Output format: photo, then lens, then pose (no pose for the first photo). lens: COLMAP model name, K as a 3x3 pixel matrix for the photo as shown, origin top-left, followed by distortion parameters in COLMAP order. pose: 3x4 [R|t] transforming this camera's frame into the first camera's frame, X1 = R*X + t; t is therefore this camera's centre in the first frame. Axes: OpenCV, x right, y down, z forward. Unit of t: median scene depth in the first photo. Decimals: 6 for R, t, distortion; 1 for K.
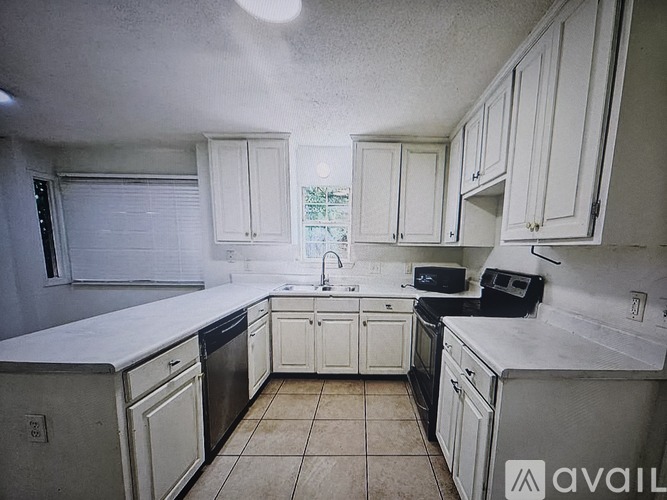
lens RADIAL K [[289.5, 0, 369.1], [0, 289.5, 296.4], [0, 0, 1]] dist [0.001063, 0.000091]
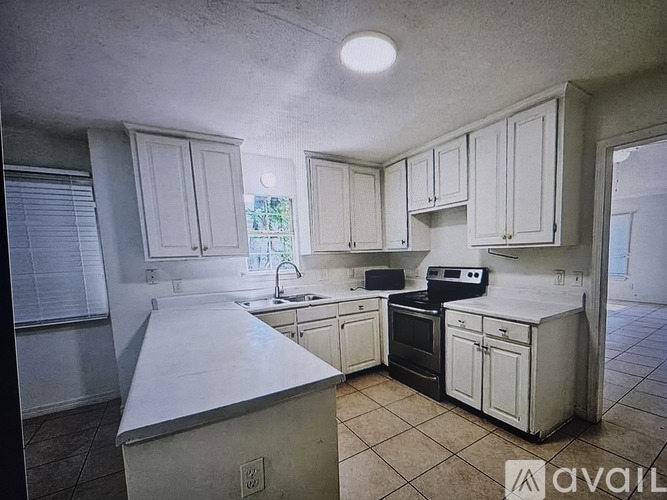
lens RADIAL K [[300.3, 0, 364.1], [0, 300.3, 289.9], [0, 0, 1]] dist [-0.000988, -0.000120]
pose [[0.838719, -0.110826, 0.533169, -0.518992], [0.136721, 0.990567, -0.009172, -0.018588], [-0.527123, 0.080588, 0.845959, 0.007485]]
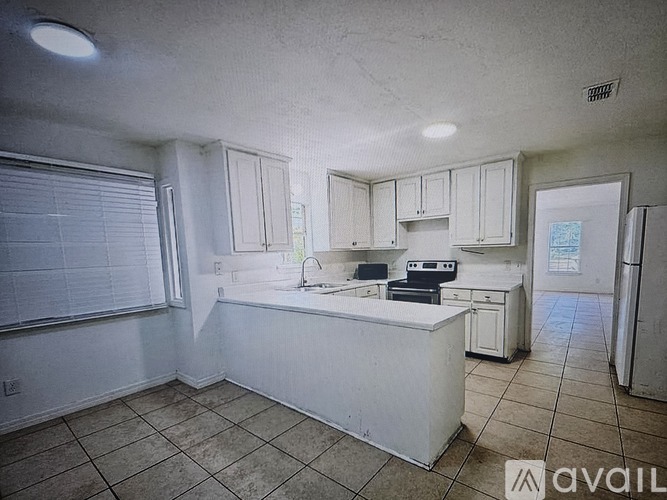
lens RADIAL K [[311.5, 0, 333.7], [0, 311.5, 292.2], [0, 0, 1]] dist [-0.000001, -0.000024]
pose [[0.645605, -0.133873, 0.751845, -1.192726], [0.164687, 0.985756, 0.034108, -0.044047], [-0.745702, 0.101799, 0.658457, 0.096842]]
